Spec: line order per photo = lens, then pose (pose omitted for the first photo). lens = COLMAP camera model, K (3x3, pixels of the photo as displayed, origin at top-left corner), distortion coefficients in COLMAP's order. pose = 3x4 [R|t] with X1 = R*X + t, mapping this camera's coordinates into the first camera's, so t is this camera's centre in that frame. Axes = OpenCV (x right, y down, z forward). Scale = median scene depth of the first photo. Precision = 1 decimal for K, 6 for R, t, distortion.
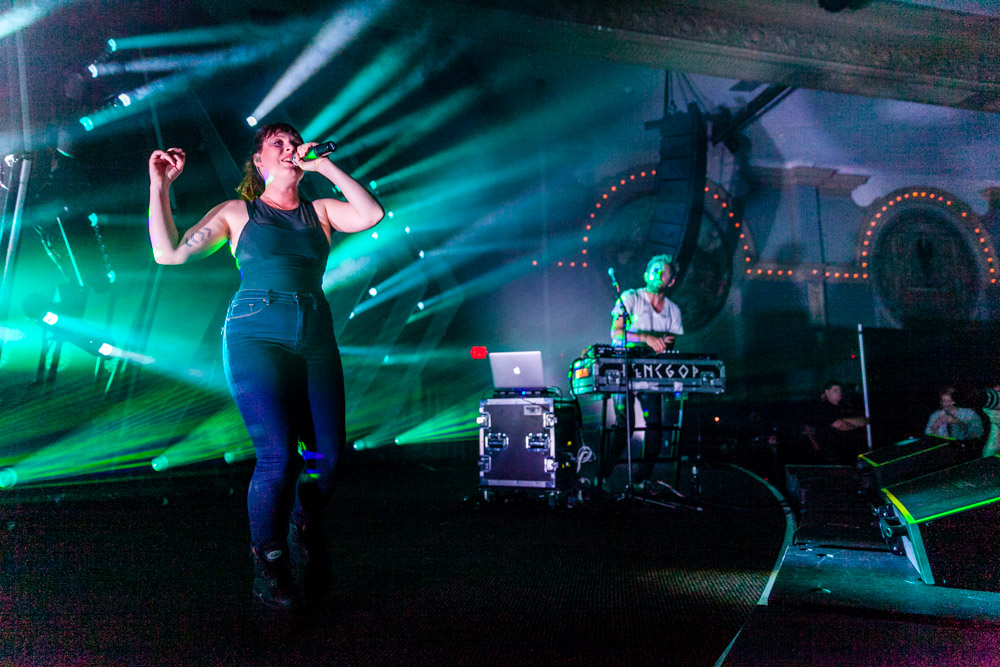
lens RADIAL K [[662.1, 0, 500.0], [0, 662.1, 333.5], [0, 0, 1]] dist [0.005373, 0.001331]
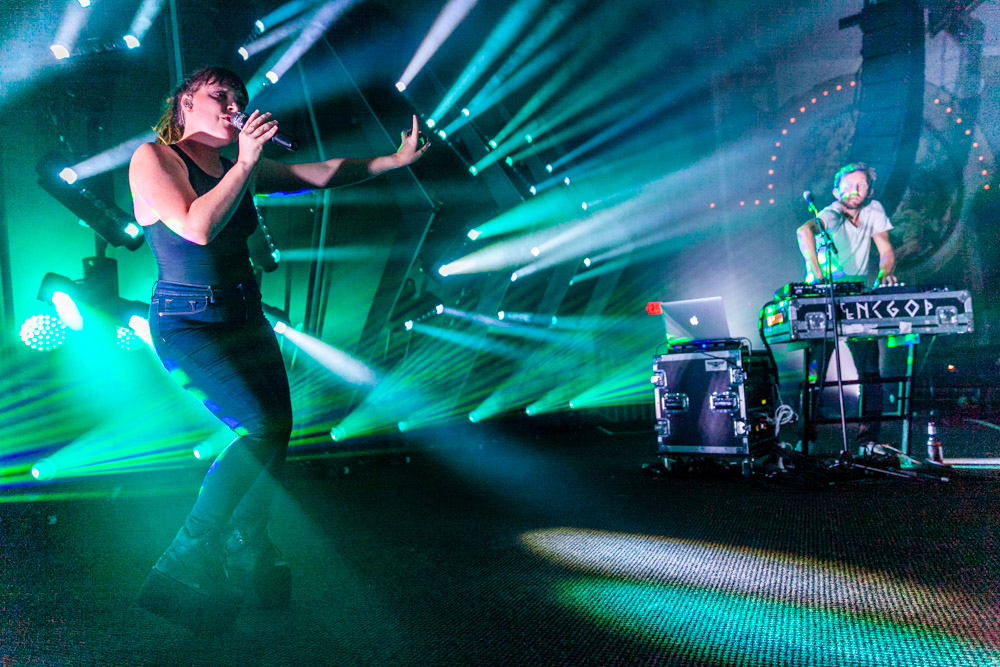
lens RADIAL K [[662.1, 0, 500.0], [0, 662.1, 333.5], [0, 0, 1]] dist [0.005373, 0.001331]
pose [[0.961793, -0.059552, -0.267222, 0.011686], [0.074391, 0.996179, 0.045745, 0.014228], [0.263477, -0.063876, 0.962549, 0.098155]]
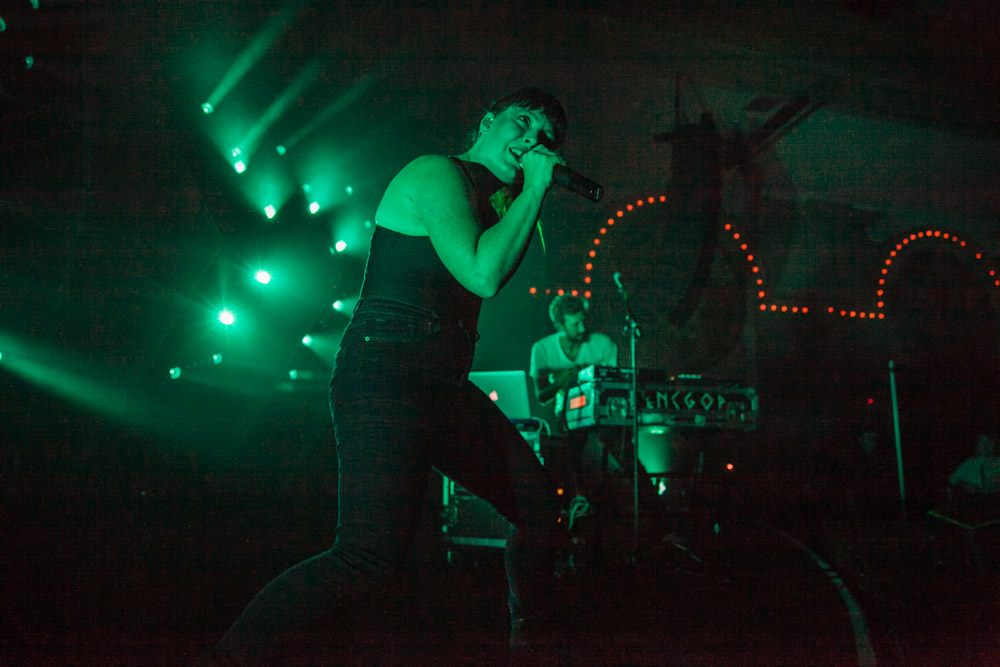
lens RADIAL K [[676.4, 0, 500.0], [0, 676.4, 333.5], [0, 0, 1]] dist [-0.117806, 0.091940]
pose [[0.999737, 0.022473, -0.004681, 0.034801], [-0.022726, 0.997697, -0.063914, 0.033291], [0.003234, 0.064004, 0.997944, 0.206489]]
